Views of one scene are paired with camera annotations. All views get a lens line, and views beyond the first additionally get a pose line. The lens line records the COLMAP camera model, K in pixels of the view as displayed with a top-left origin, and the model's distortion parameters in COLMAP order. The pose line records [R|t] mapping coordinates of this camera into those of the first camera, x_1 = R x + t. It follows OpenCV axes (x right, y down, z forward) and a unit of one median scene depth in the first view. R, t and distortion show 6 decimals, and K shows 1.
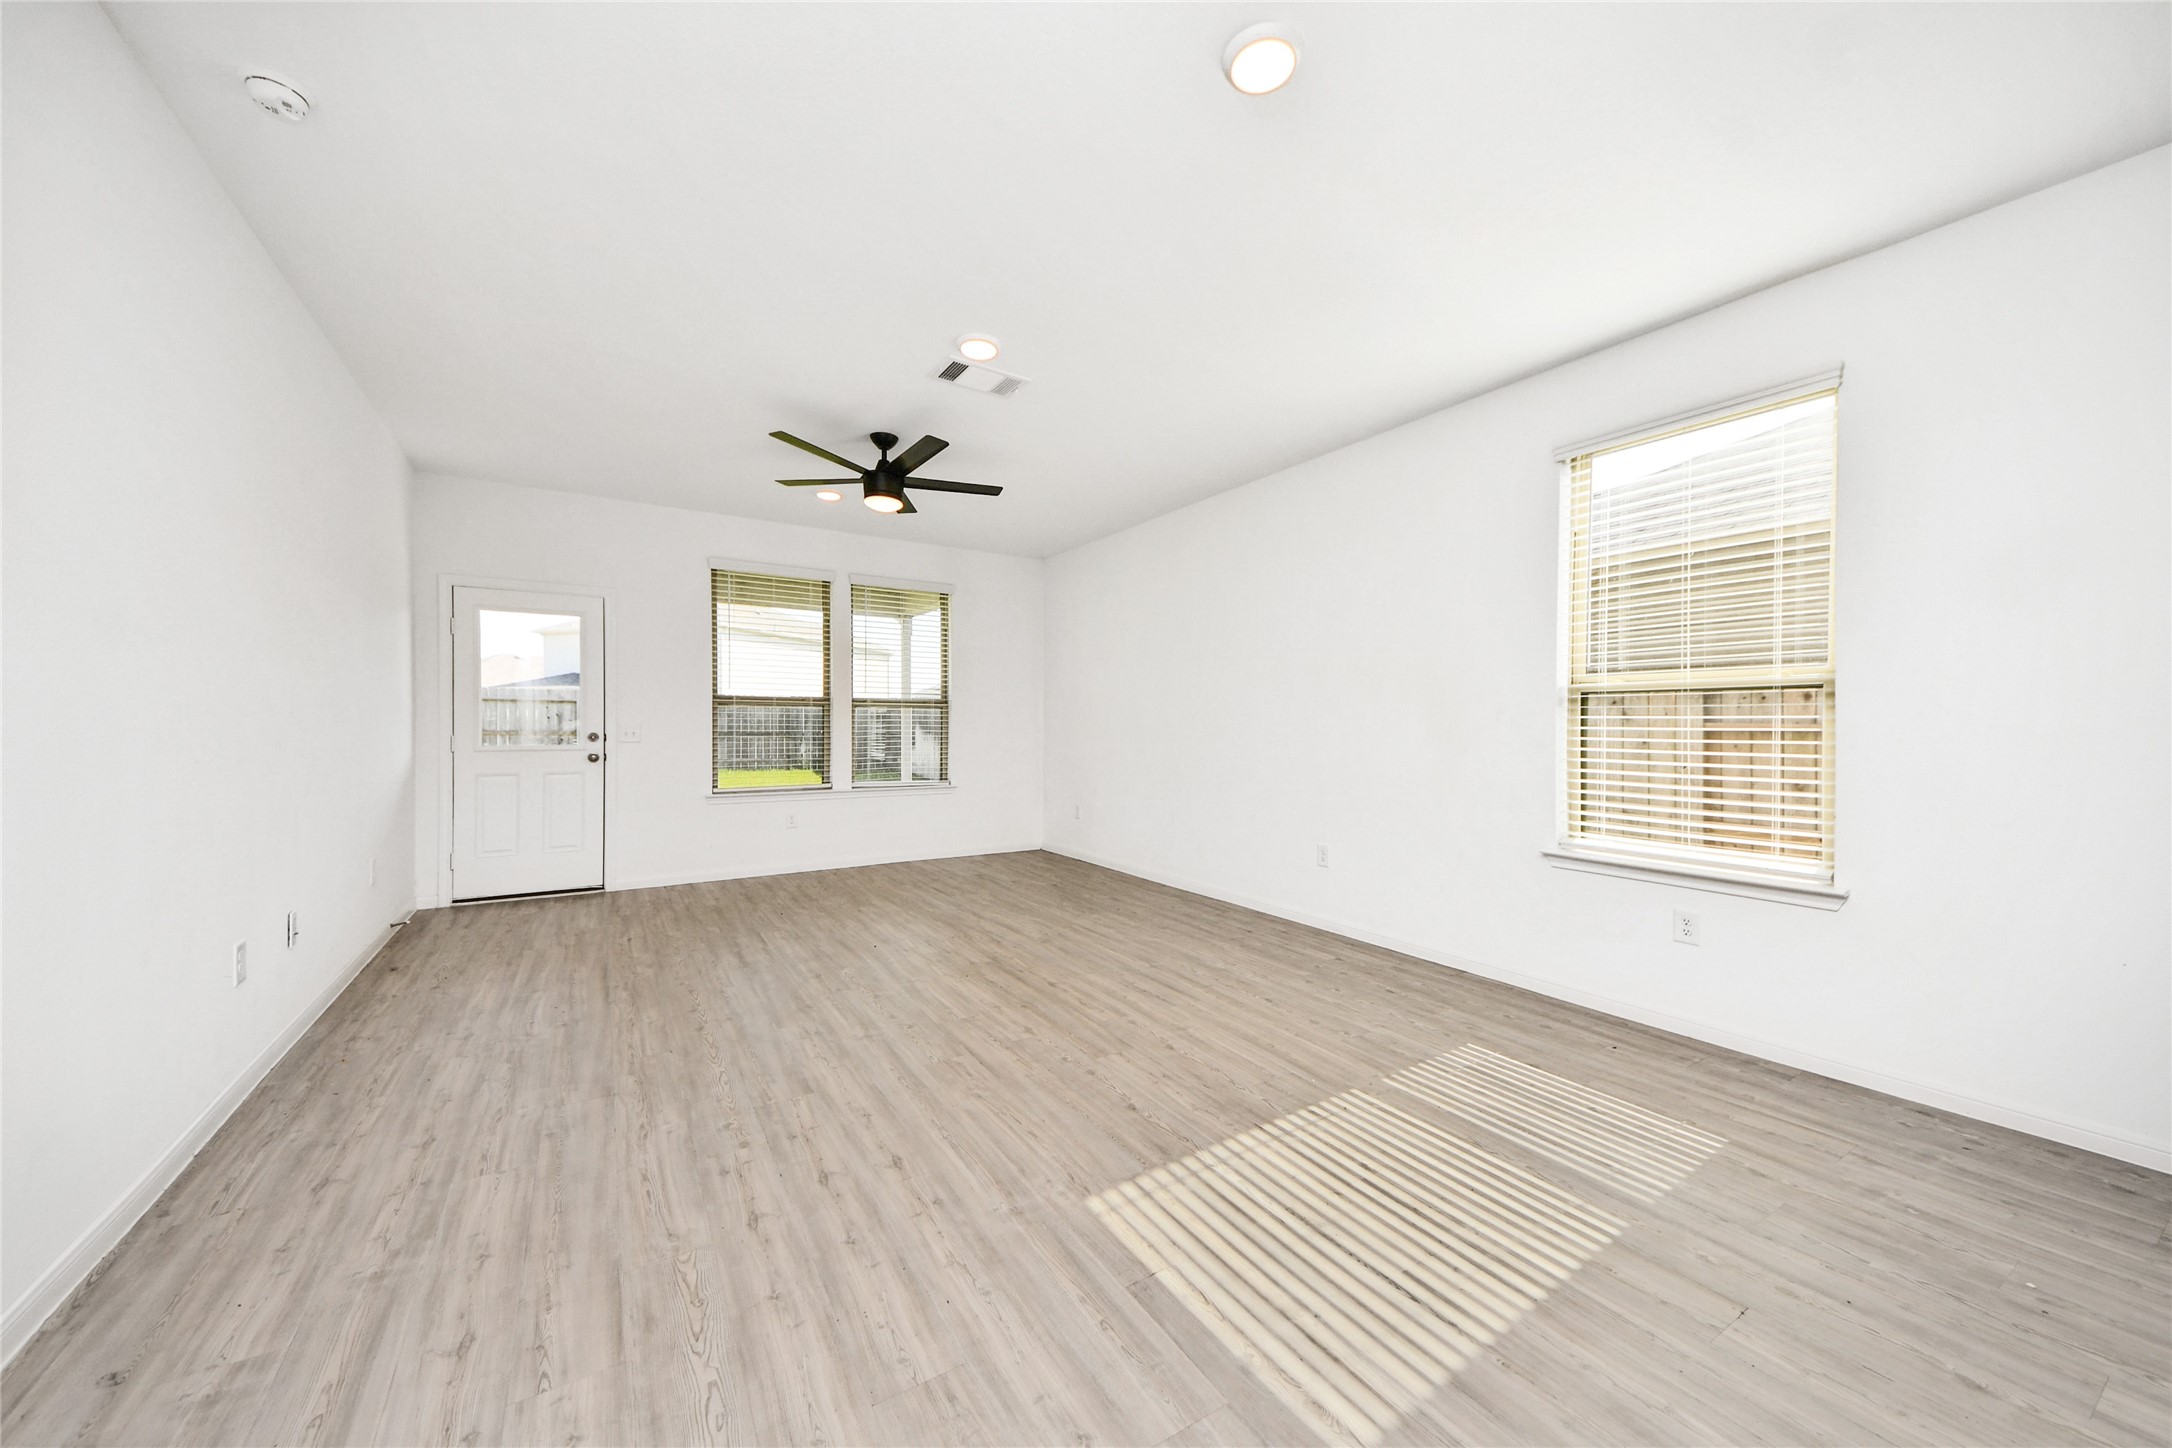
lens RADIAL K [[793.3, 0, 1081.1], [0, 793.3, 732.9], [0, 0, 1]] dist [-0.007226, -0.000004]
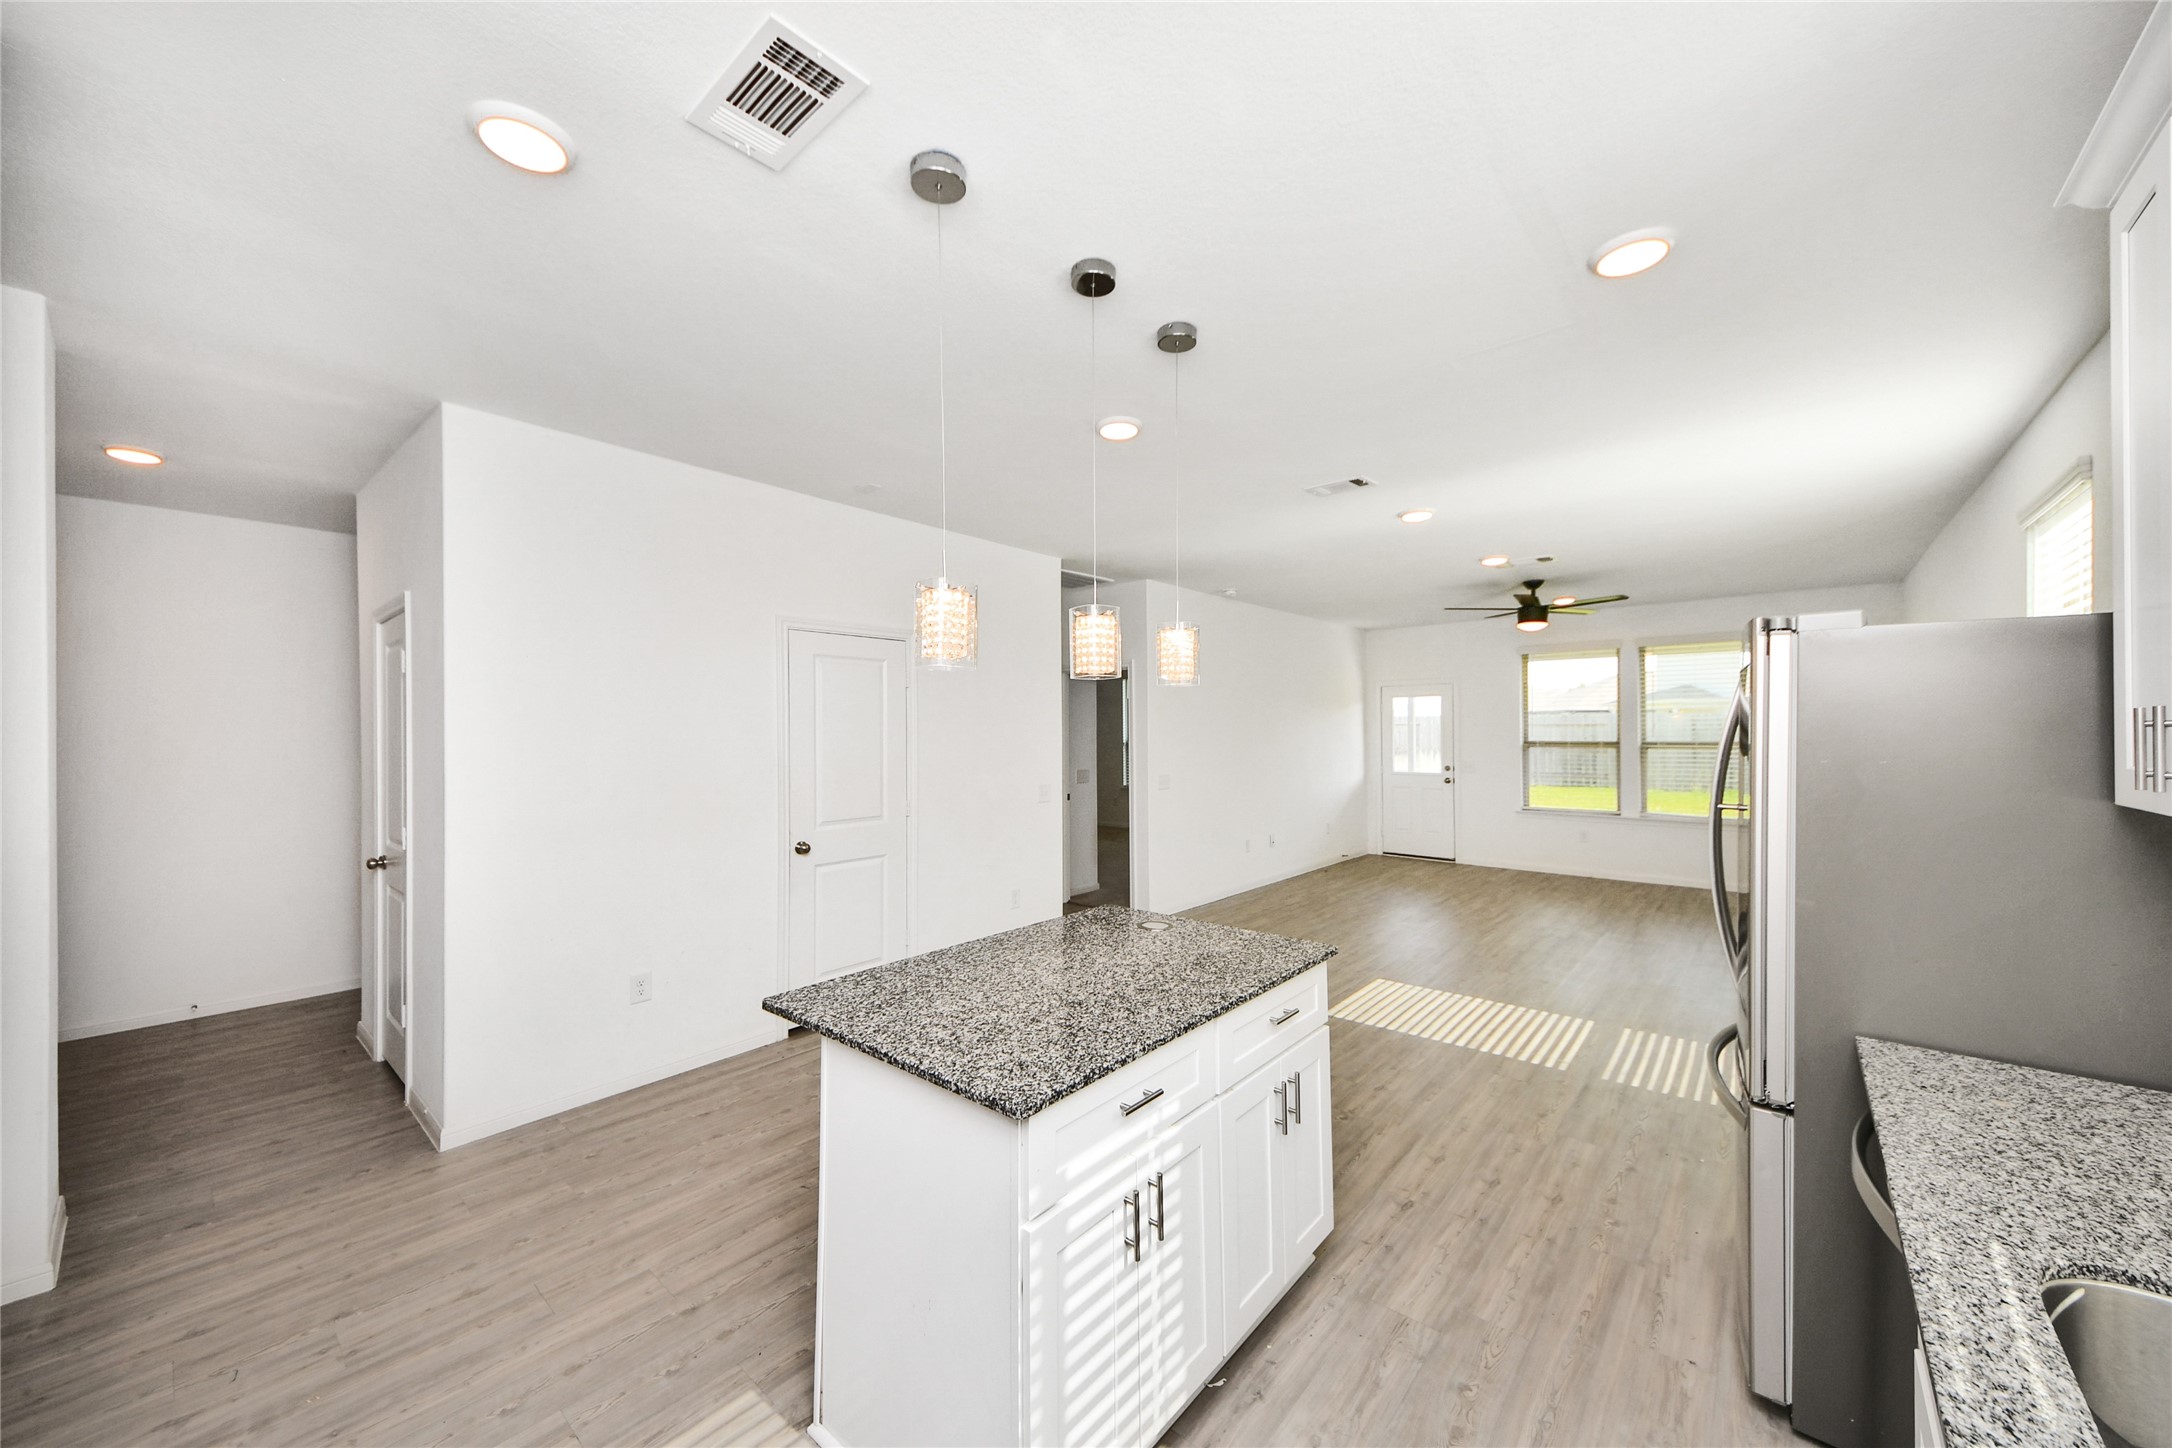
lens RADIAL K [[793.3, 0, 1081.1], [0, 793.3, 732.9], [0, 0, 1]] dist [-0.007226, -0.000004]
pose [[0.297161, -0.003856, -0.954820, 0.758123], [-0.003318, 0.999982, -0.005071, -0.059520], [0.954822, 0.004675, 0.297142, -0.221604]]
